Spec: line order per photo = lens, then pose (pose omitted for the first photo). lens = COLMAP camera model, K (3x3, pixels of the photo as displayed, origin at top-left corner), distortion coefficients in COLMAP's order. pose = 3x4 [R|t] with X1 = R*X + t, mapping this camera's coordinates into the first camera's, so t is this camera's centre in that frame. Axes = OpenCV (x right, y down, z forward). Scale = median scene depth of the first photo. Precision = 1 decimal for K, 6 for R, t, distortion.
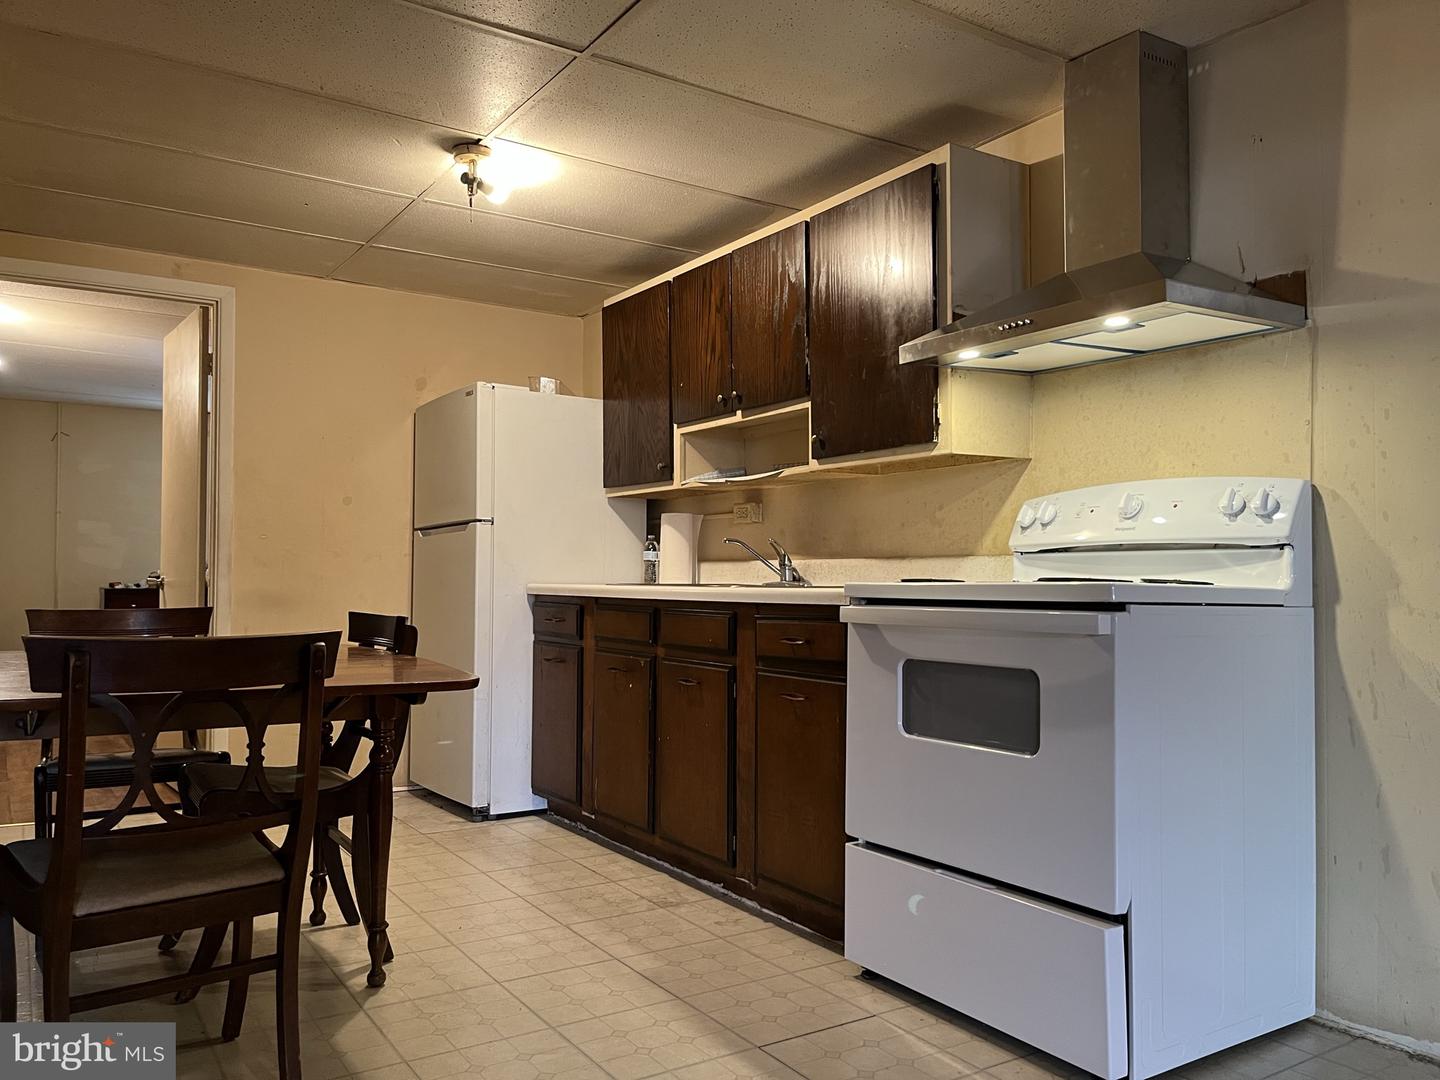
lens RADIAL K [[1098.9, 0, 704.2], [0, 1098.9, 544.1], [0, 0, 1]] dist [0.046556, -0.066732]
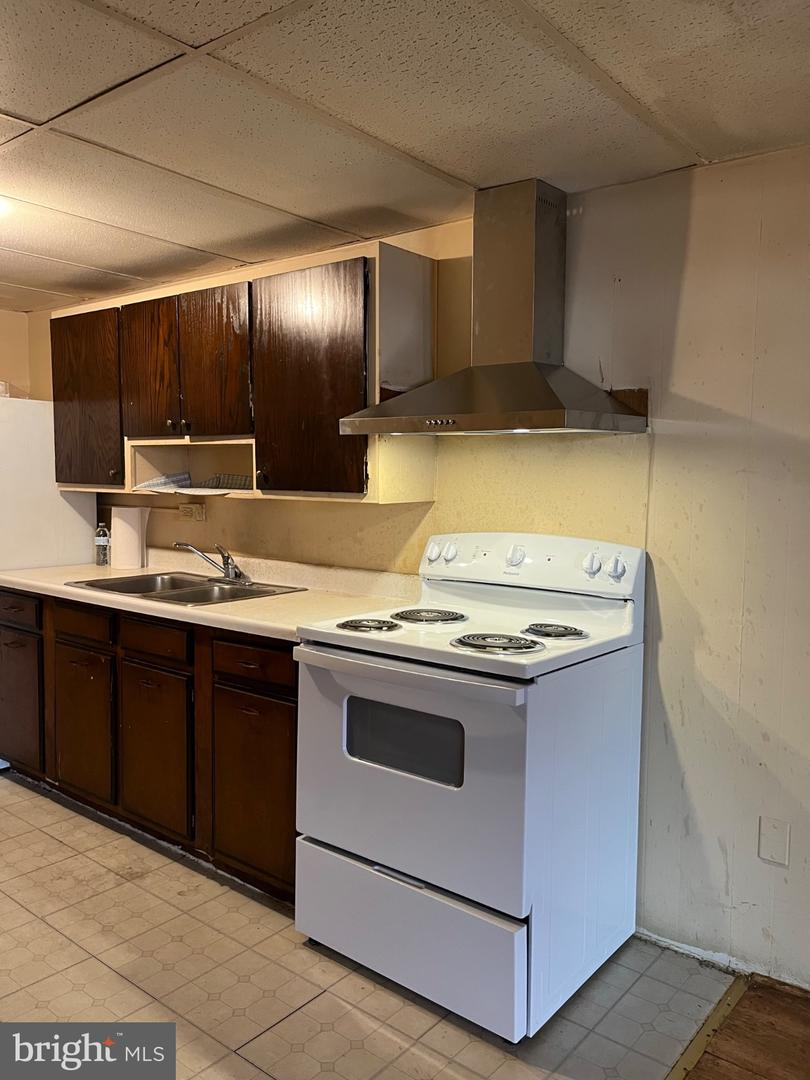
lens RADIAL K [[824.2, 0, 412.2], [0, 824.2, 530.4], [0, 0, 1]] dist [0.046556, -0.066732]
pose [[0.945107, -0.016789, 0.326328, -0.038538], [-0.016498, 0.994954, 0.098970, -0.142393], [-0.326343, -0.098921, 0.940061, 0.122960]]
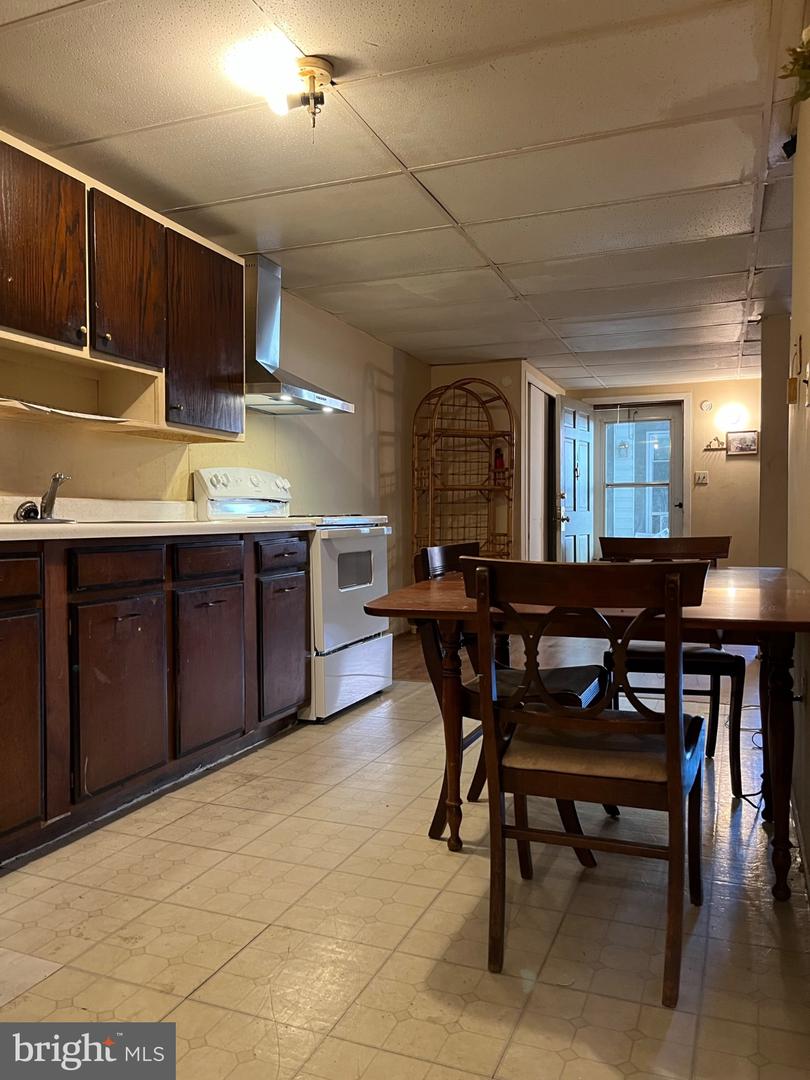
lens RADIAL K [[824.2, 0, 404.1], [0, 824.2, 550.8], [0, 0, 1]] dist [0.046556, -0.066732]
pose [[-0.591180, -0.028931, 0.806021, -0.961799], [-0.017782, 0.999581, 0.022836, 0.053340], [-0.806344, -0.000832, -0.591447, 1.545603]]
